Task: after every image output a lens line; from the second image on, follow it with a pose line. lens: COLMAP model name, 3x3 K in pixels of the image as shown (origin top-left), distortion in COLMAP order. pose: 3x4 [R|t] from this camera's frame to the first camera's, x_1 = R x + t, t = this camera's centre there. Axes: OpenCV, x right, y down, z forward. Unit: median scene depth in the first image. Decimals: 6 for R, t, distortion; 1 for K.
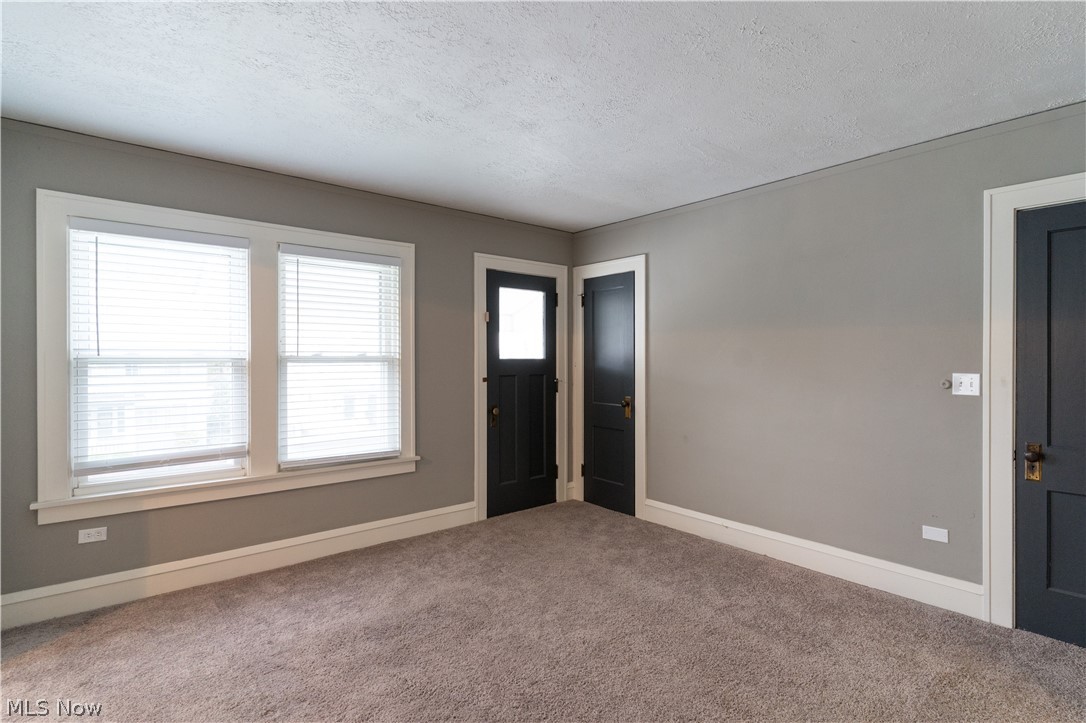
lens RADIAL K [[532.3, 0, 531.7], [0, 532.3, 361.2], [0, 0, 1]] dist [-0.001678, 0.000368]
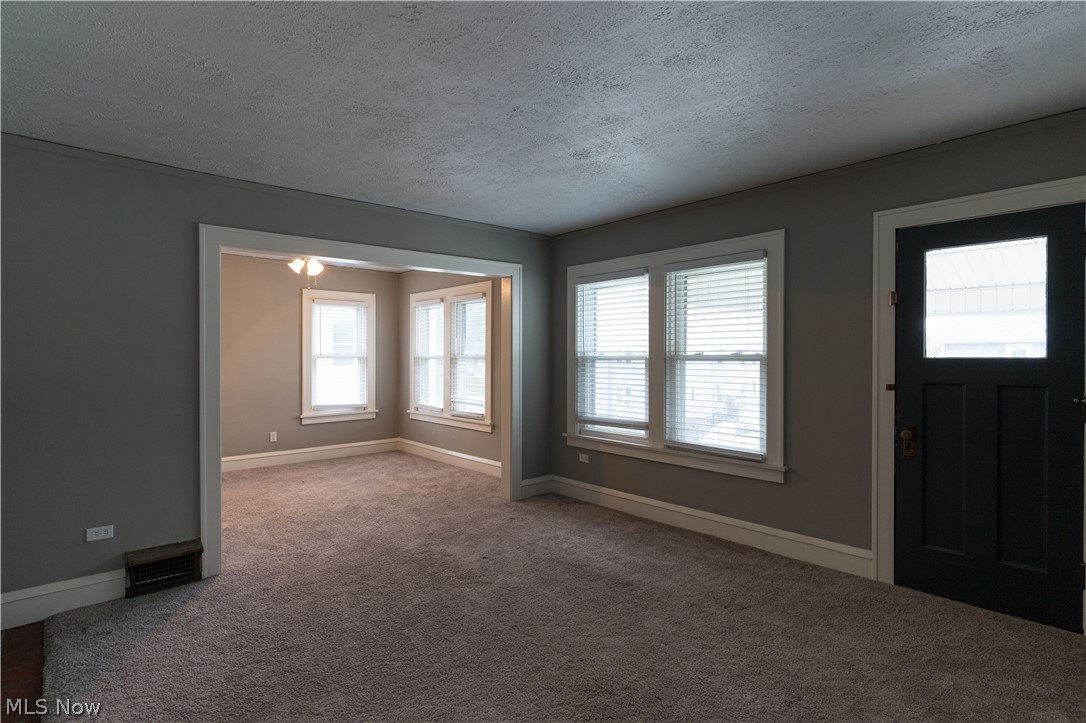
lens RADIAL K [[532.3, 0, 549.4], [0, 532.3, 361.4], [0, 0, 1]] dist [-0.001678, 0.000368]
pose [[0.065412, 0.009365, -0.997814, 0.649165], [-0.005409, 0.999945, 0.009030, -0.004109], [0.997844, 0.004807, 0.065459, 0.551233]]
